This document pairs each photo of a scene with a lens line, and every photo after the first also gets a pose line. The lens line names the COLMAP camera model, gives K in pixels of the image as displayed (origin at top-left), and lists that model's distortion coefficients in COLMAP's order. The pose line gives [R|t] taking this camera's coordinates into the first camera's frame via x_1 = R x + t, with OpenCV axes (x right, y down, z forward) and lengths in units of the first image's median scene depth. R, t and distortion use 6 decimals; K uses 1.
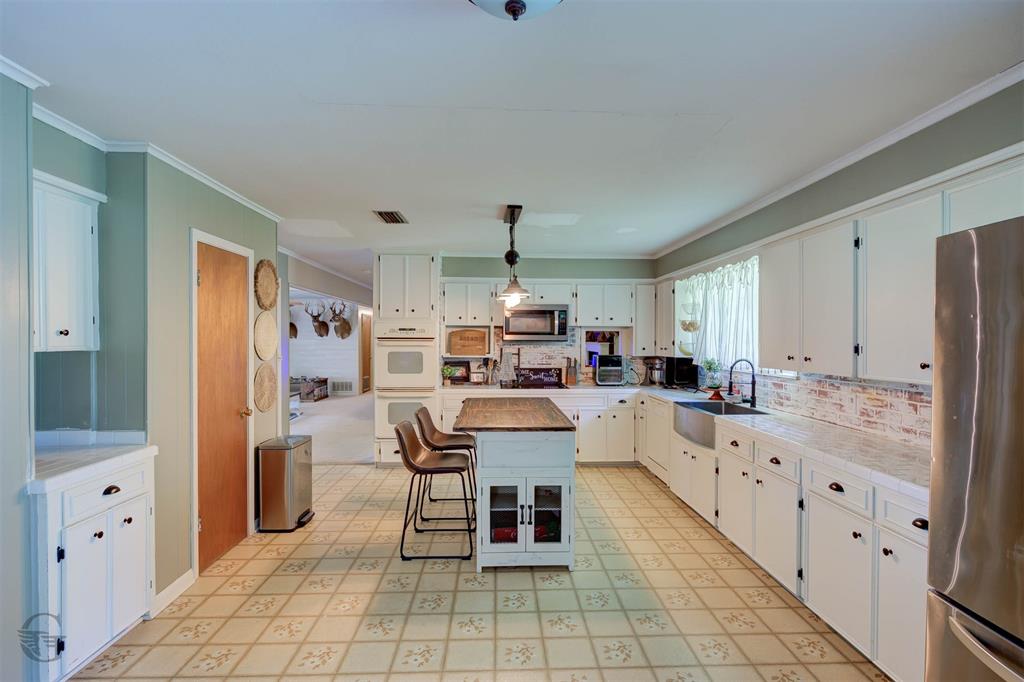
lens RADIAL K [[482.8, 0, 515.9], [0, 482.8, 346.1], [0, 0, 1]] dist [-0.005076, -0.001291]
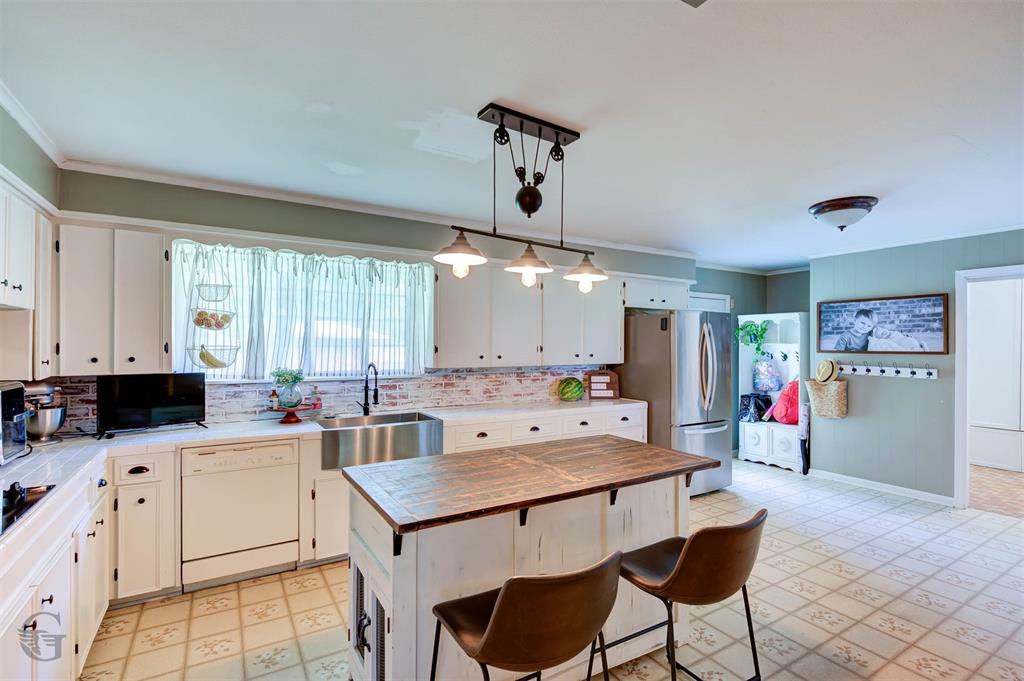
lens RADIAL K [[482.8, 0, 515.9], [0, 482.8, 345.6], [0, 0, 1]] dist [-0.005076, -0.001291]
pose [[-0.481475, -0.005727, 0.876441, -0.632651], [0.008936, 0.999895, 0.011442, -0.020578], [-0.876414, 0.013341, -0.481373, 1.632747]]
